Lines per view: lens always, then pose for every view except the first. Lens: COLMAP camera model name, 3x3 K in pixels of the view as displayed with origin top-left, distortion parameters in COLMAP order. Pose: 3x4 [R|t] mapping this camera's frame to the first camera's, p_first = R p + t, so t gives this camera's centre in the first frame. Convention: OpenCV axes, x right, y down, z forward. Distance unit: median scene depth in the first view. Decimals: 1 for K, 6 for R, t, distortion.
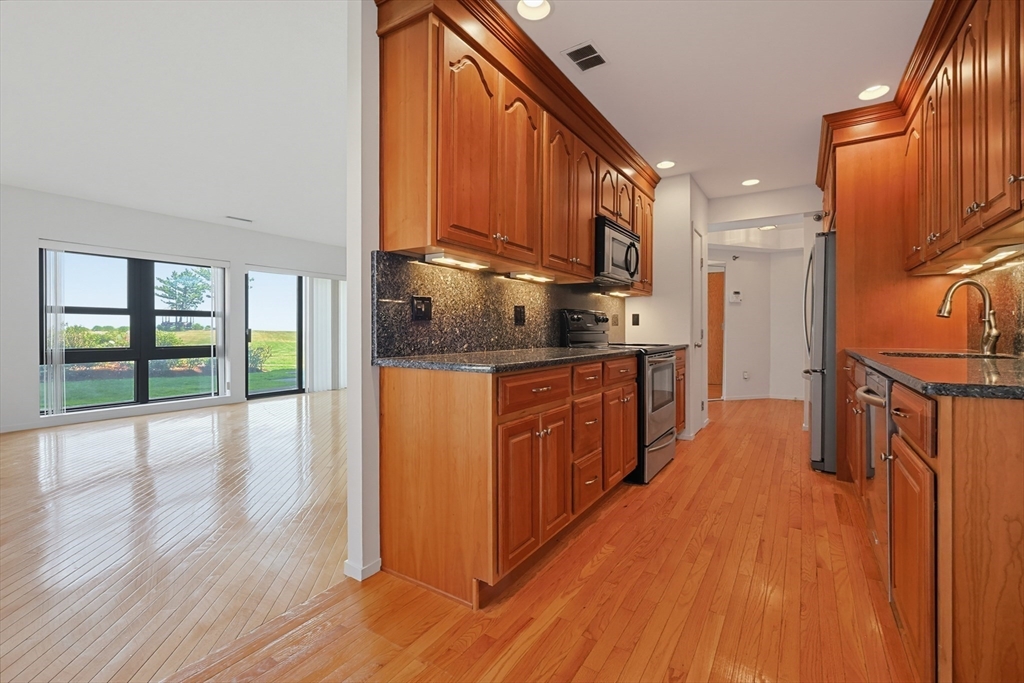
lens RADIAL K [[441.3, 0, 523.8], [0, 441.3, 330.0], [0, 0, 1]] dist [-0.002946, -0.000283]
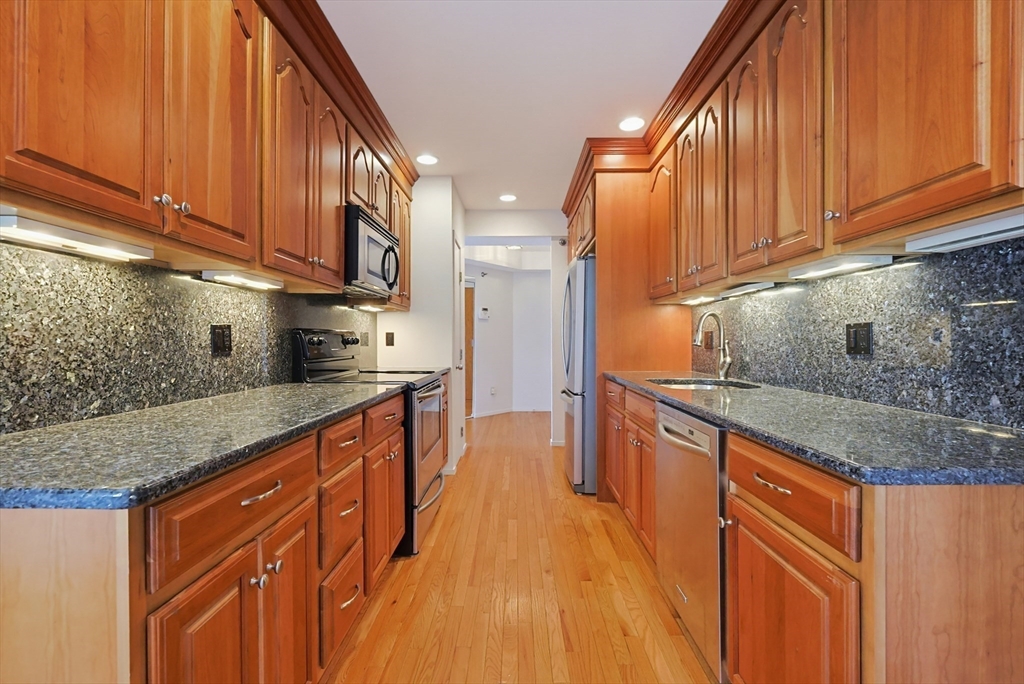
lens RADIAL K [[441.7, 0, 512.0], [0, 441.7, 342.0], [0, 0, 1]] dist [-0.002150, -0.000058]
pose [[0.849574, -0.004083, 0.527454, 0.010417], [0.001551, 0.999985, 0.005242, -0.033259], [-0.527468, -0.003635, 0.849567, 0.244065]]
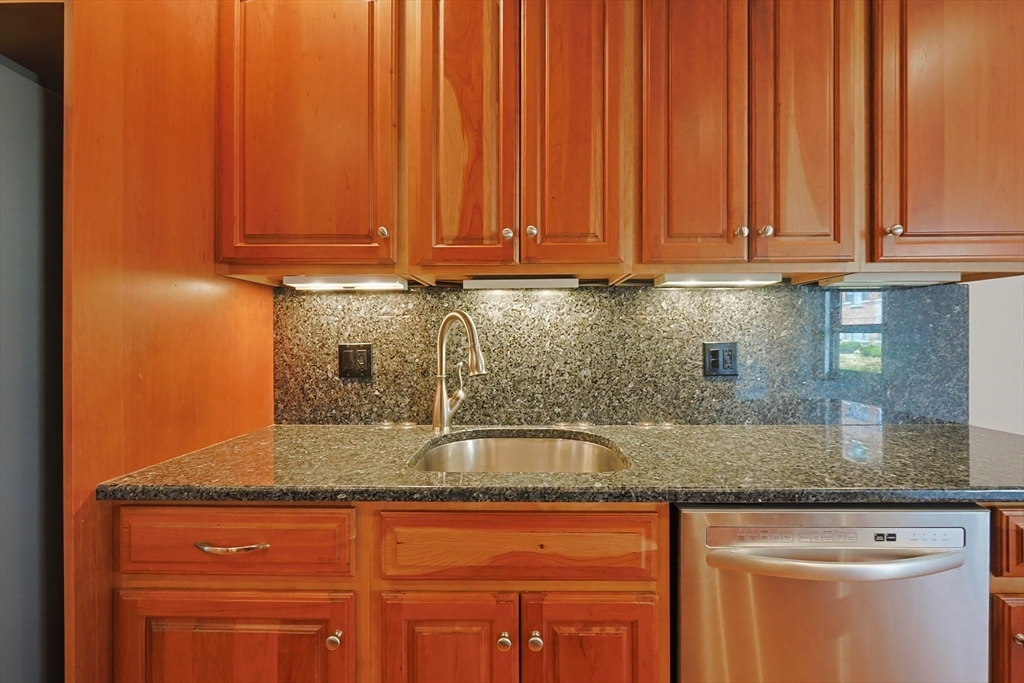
lens RADIAL K [[435.6, 0, 525.5], [0, 435.6, 341.1], [0, 0, 1]] dist [-0.002830, 0.000125]
pose [[-0.523039, -0.000434, 0.852309, 0.325343], [0.001201, 0.999999, 0.001247, -0.054278], [-0.852308, 0.001676, -0.523038, 0.894605]]
